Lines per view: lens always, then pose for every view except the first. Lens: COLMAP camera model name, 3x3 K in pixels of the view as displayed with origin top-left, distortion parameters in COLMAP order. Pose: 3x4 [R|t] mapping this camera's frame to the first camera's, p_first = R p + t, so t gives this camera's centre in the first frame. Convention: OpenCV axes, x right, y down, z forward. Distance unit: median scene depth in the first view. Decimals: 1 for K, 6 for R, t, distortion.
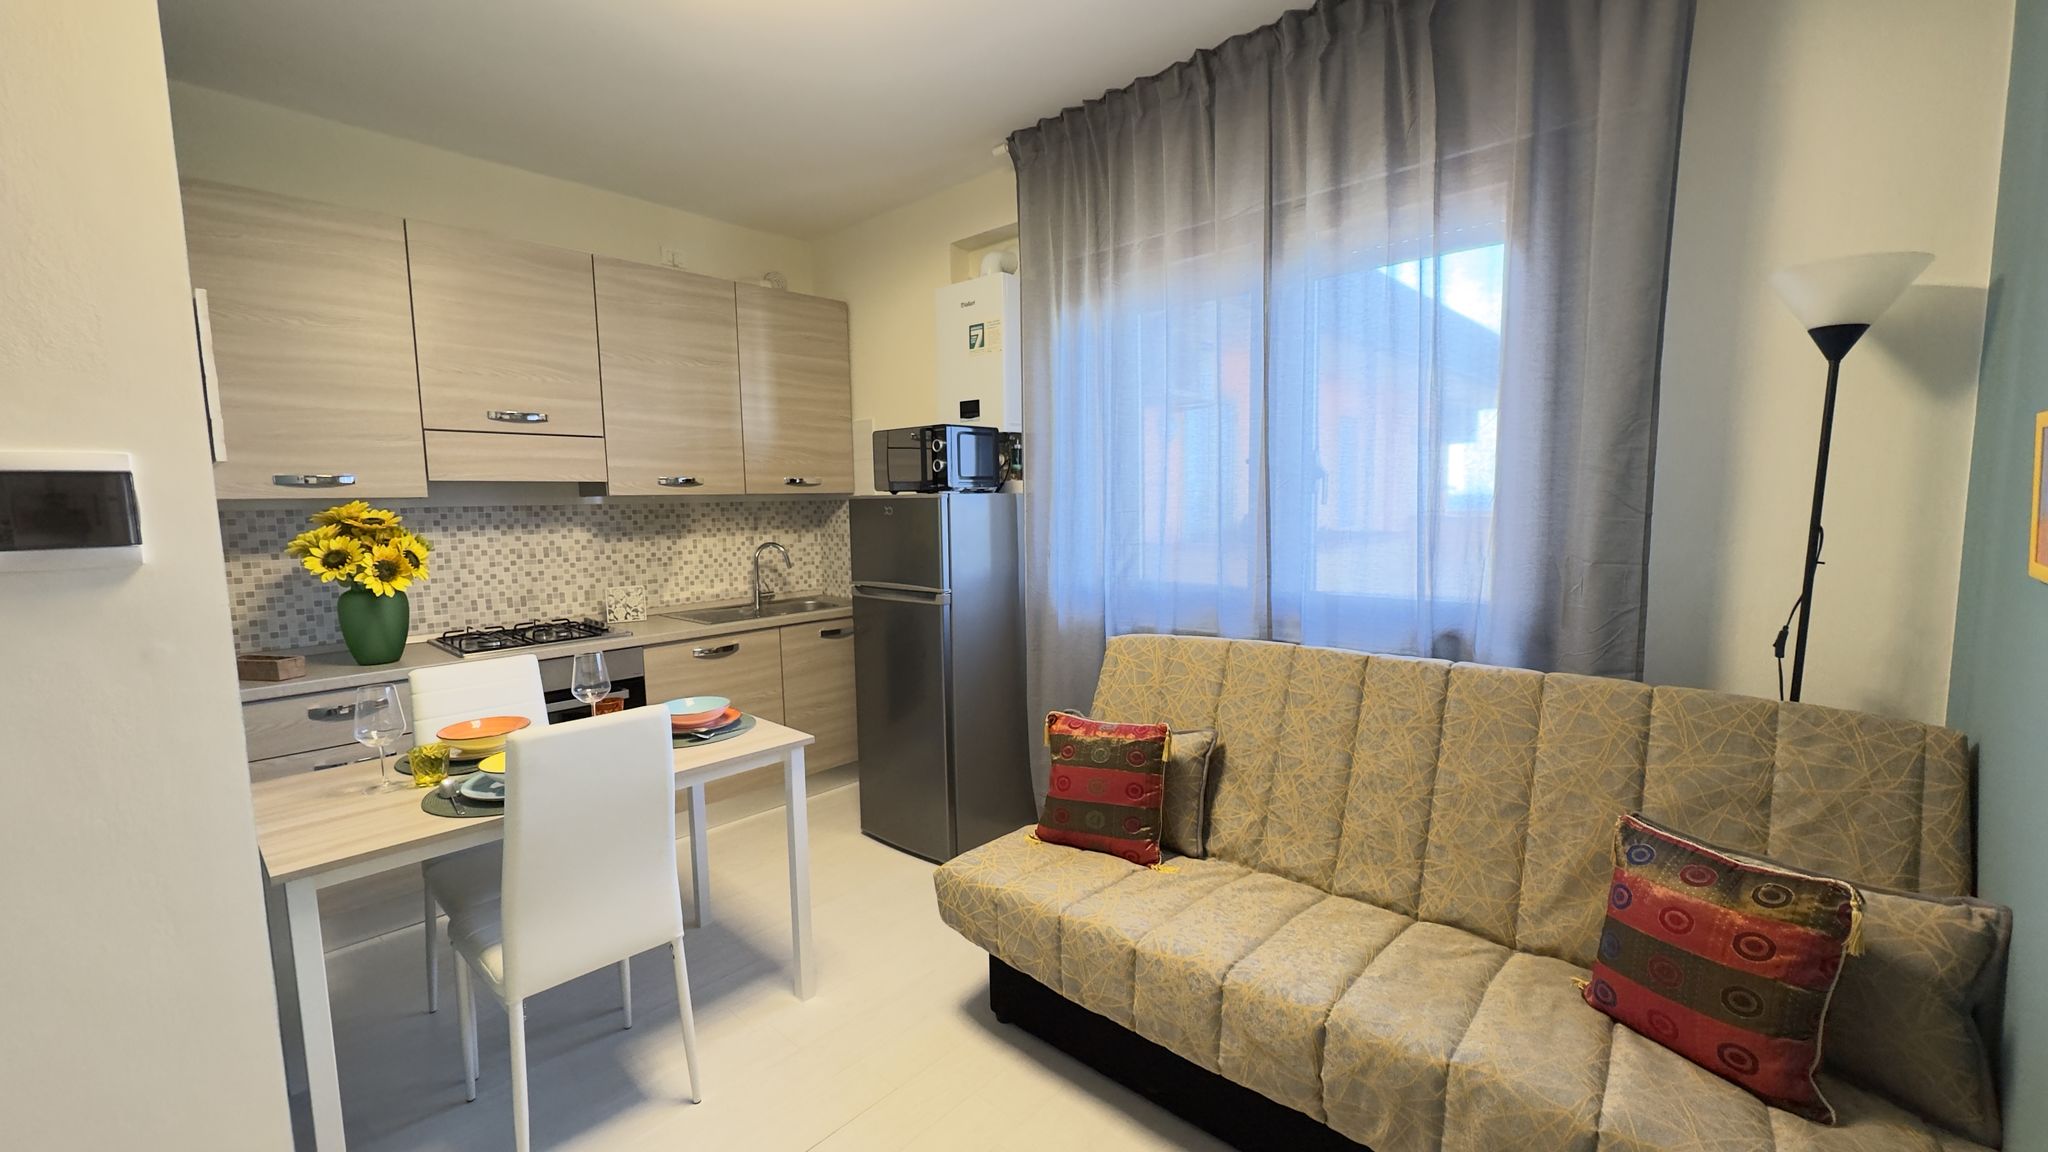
lens RADIAL K [[812.3, 0, 1024.4], [0, 812.3, 578.8], [0, 0, 1]] dist [-0.002880, 0.000641]
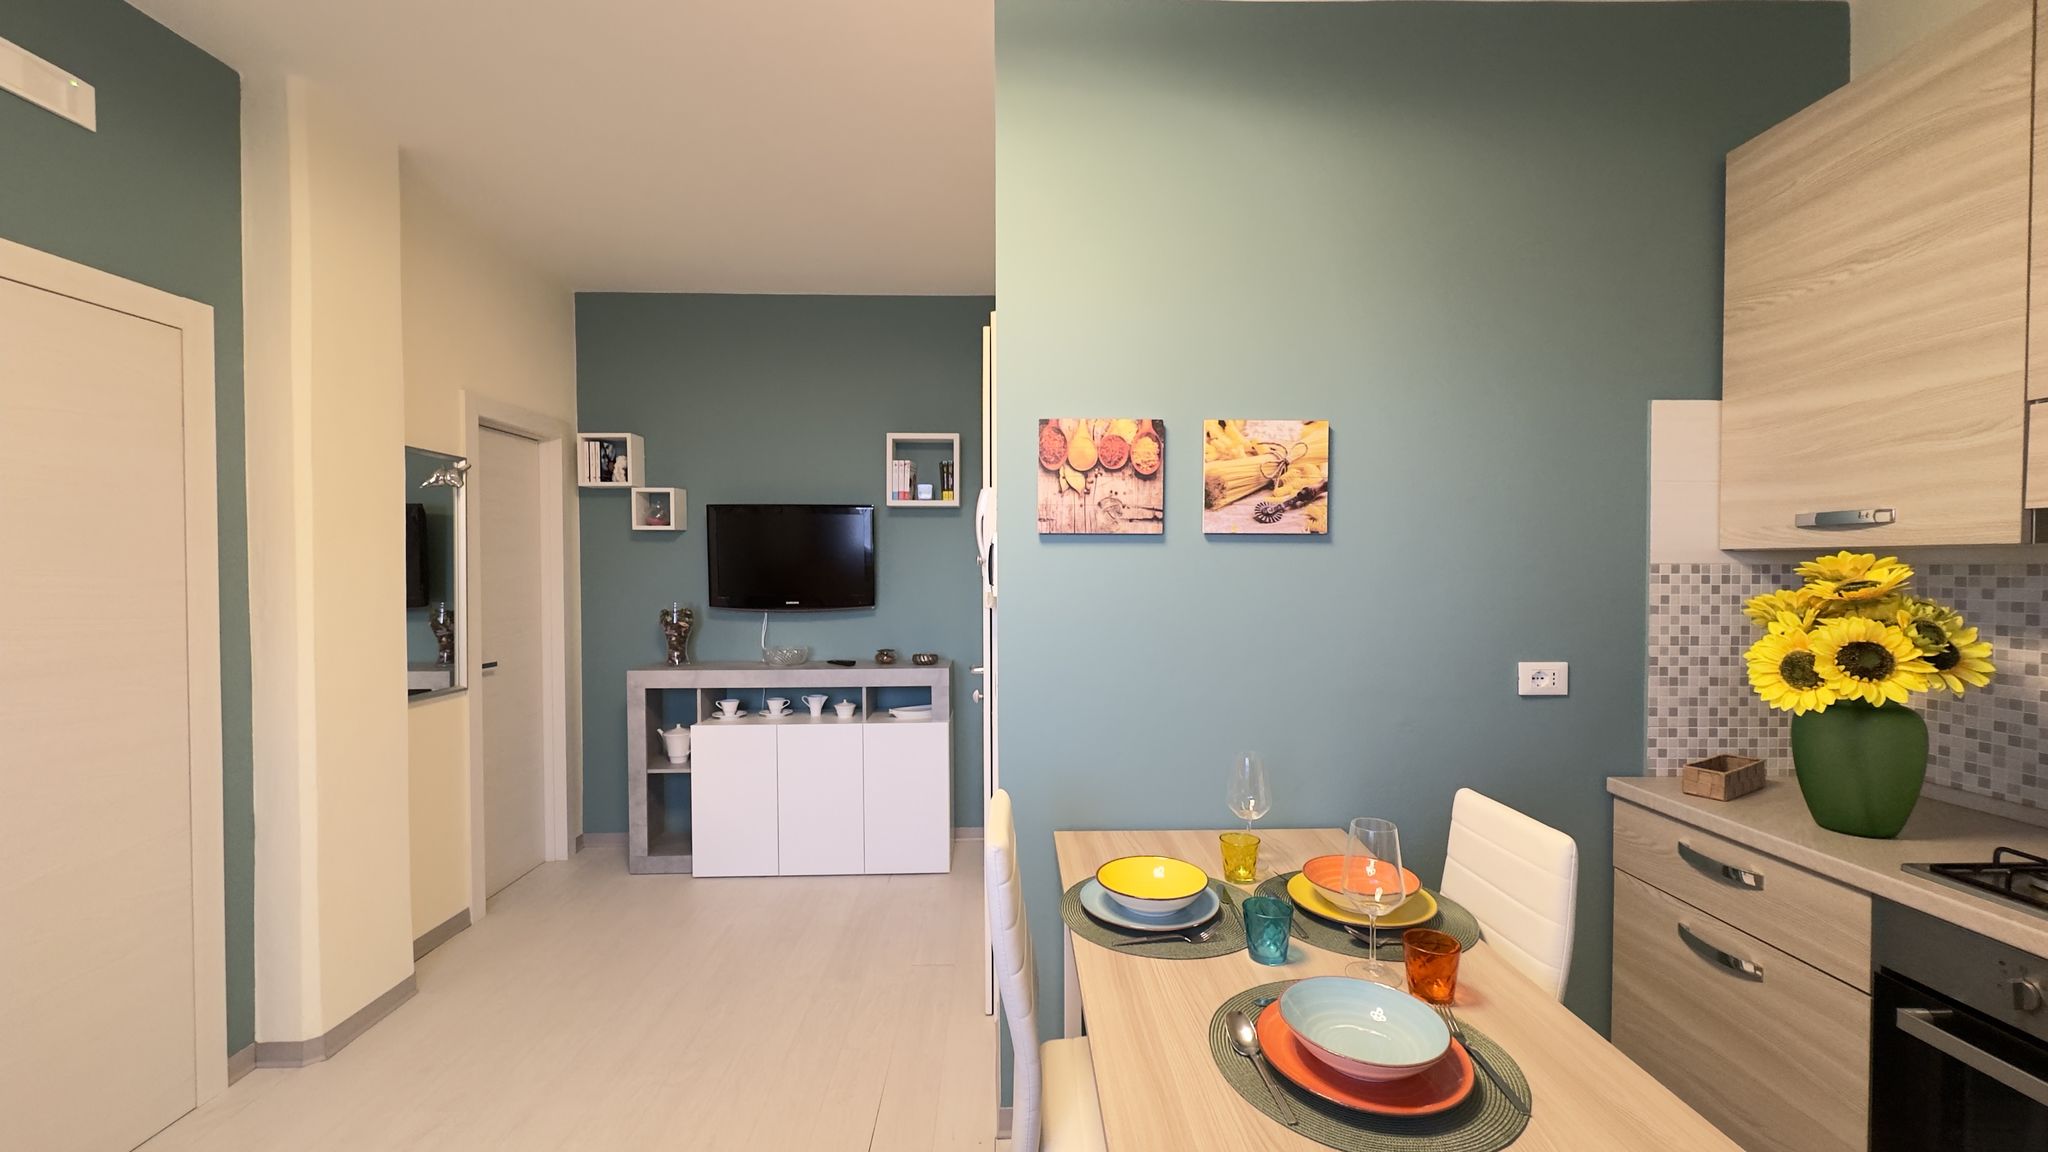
lens RADIAL K [[812.3, 0, 1027.6], [0, 812.3, 581.4], [0, 0, 1]] dist [-0.002880, 0.000641]
pose [[-0.713369, 0.033692, -0.699978, 0.030780], [-0.056371, 0.992848, 0.105238, -0.122718], [0.698518, 0.114532, -0.706368, 1.191393]]
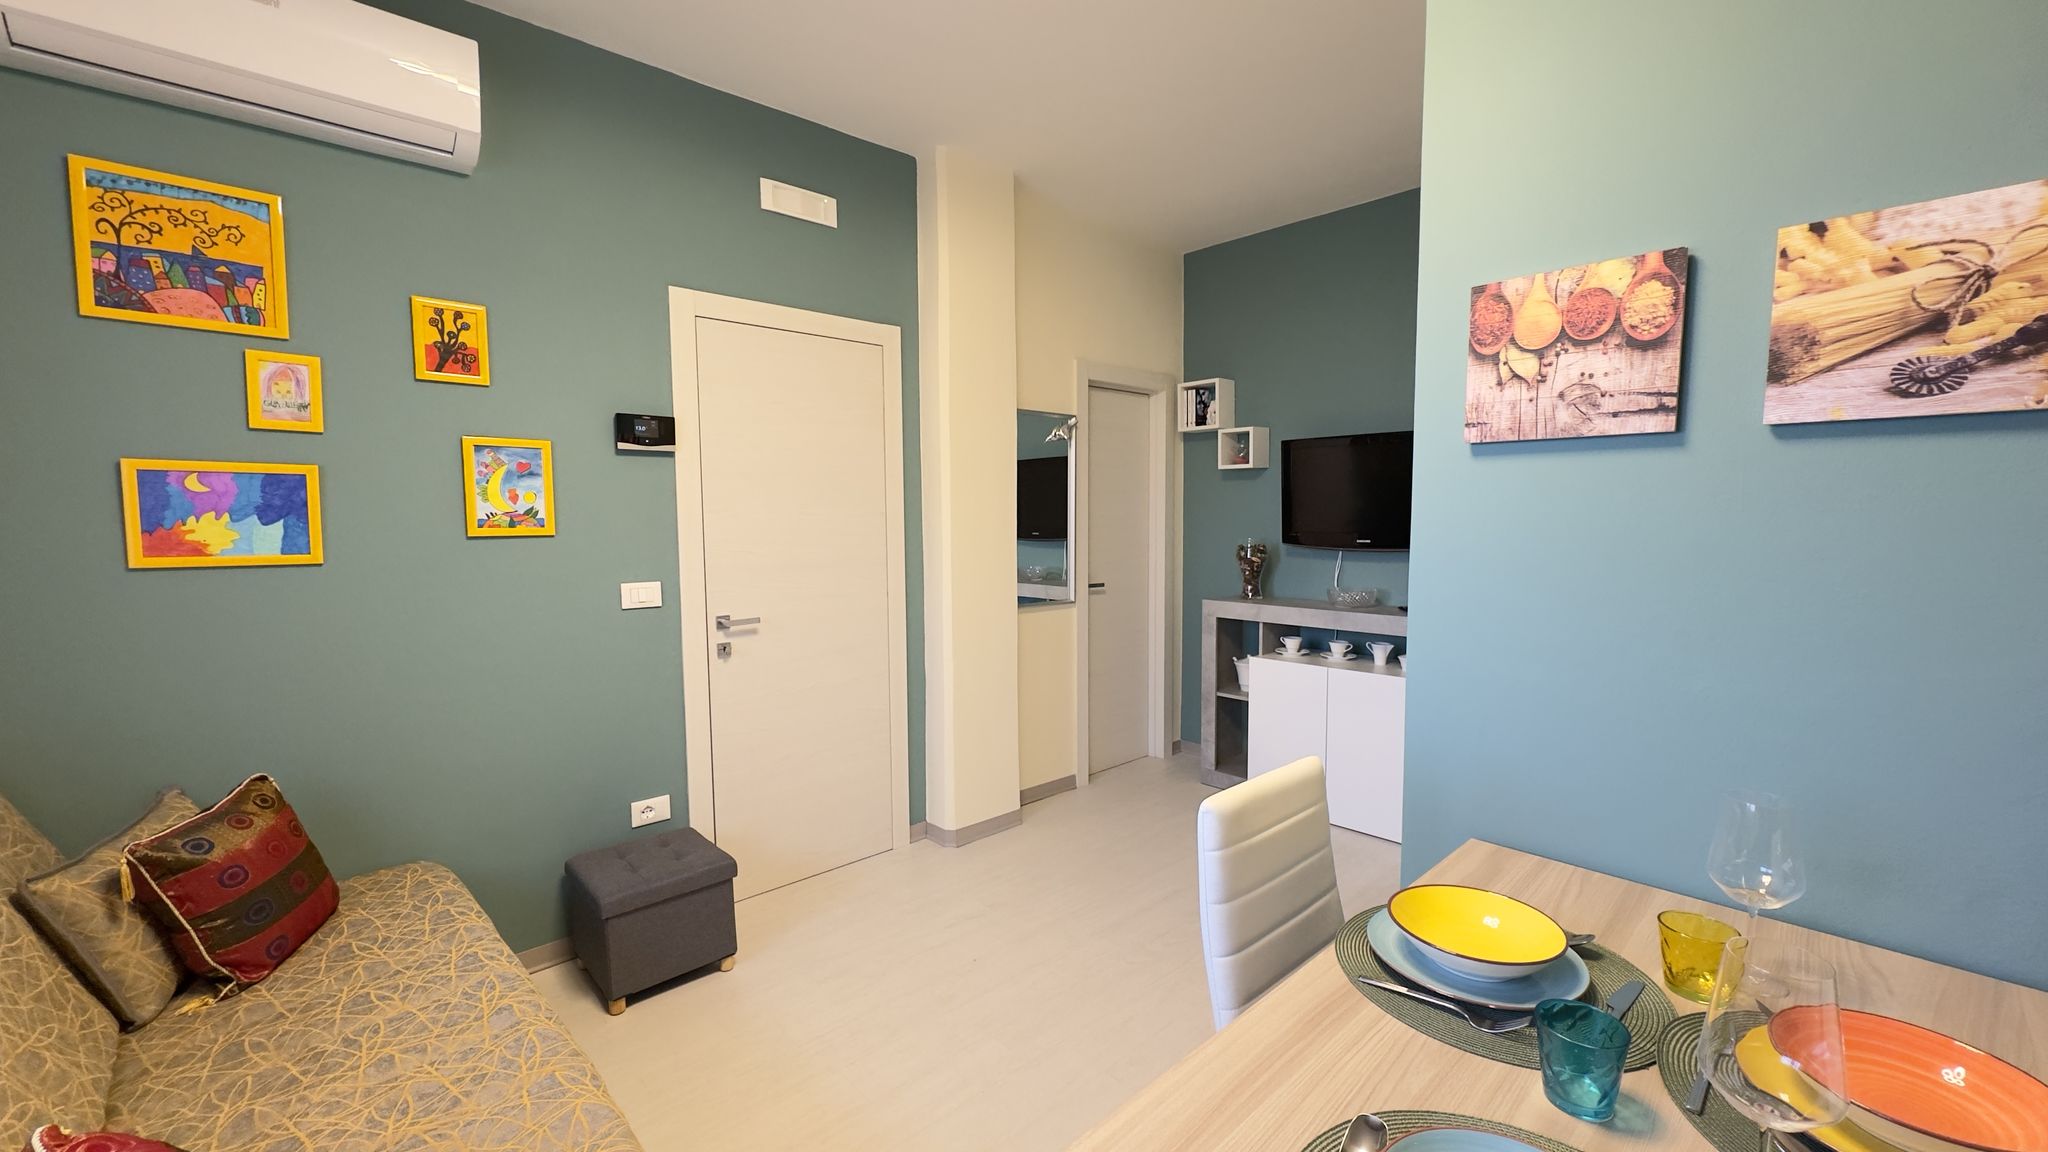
lens RADIAL K [[812.3, 0, 1023.5], [0, 812.3, 581.2], [0, 0, 1]] dist [-0.002880, 0.000641]
pose [[-0.996667, 0.019168, 0.079292, -0.277062], [0.033472, 0.982502, 0.183222, -0.106073], [-0.074392, 0.185266, -0.979869, 1.262634]]
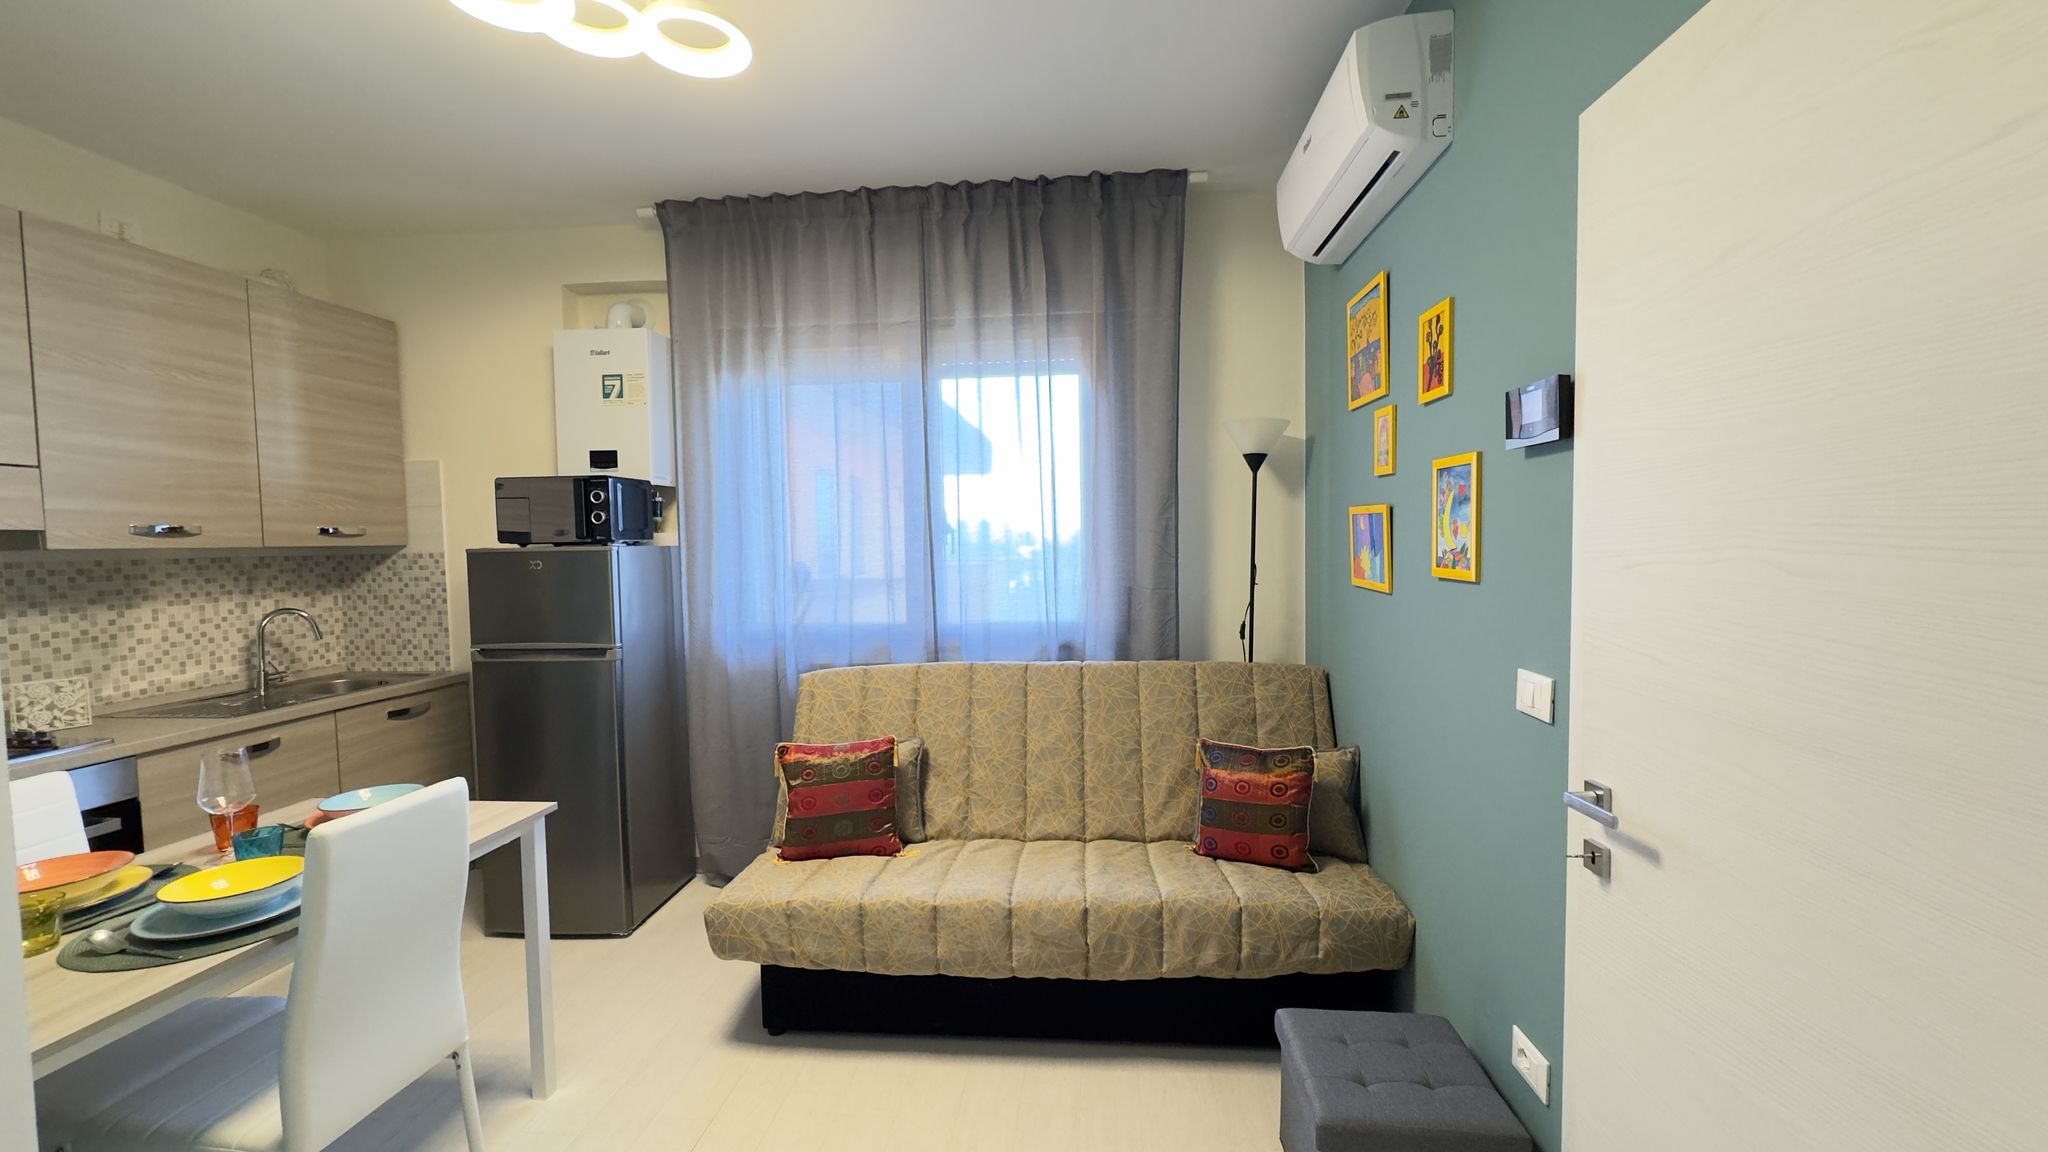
lens RADIAL K [[812.3, 0, 1024.0], [0, 812.3, 580.7], [0, 0, 1]] dist [-0.002880, 0.000641]
pose [[0.800595, -0.026303, 0.598628, -0.374626], [0.063396, 0.997147, -0.040970, 0.010354], [-0.595842, 0.070751, 0.799979, -0.094366]]
